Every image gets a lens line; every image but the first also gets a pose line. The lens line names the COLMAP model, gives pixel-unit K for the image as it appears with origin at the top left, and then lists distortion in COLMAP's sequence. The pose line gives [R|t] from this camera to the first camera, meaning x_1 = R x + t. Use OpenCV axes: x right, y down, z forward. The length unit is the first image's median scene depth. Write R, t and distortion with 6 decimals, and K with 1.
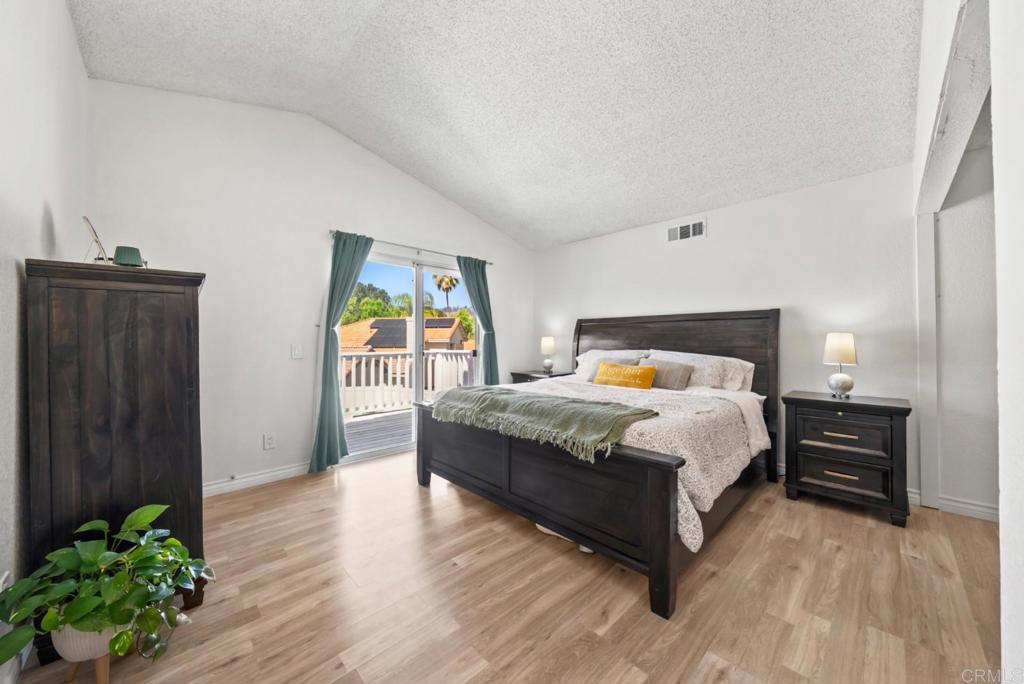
lens RADIAL K [[357.0, 0, 510.5], [0, 357.0, 342.7], [0, 0, 1]] dist [-0.001181, 0.000044]
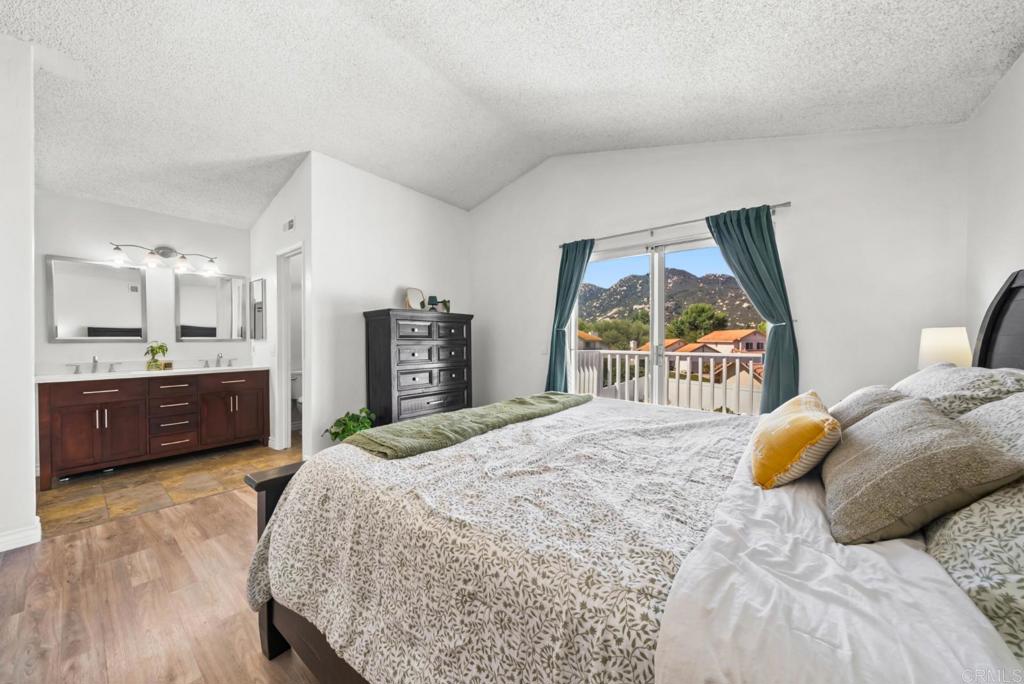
lens RADIAL K [[357.0, 0, 510.5], [0, 357.0, 342.7], [0, 0, 1]] dist [-0.001181, 0.000044]
pose [[0.143708, 0.008139, -0.989587, 0.579640], [-0.003528, 0.999964, 0.007712, -0.001885], [0.989614, 0.002383, 0.143732, 0.611095]]
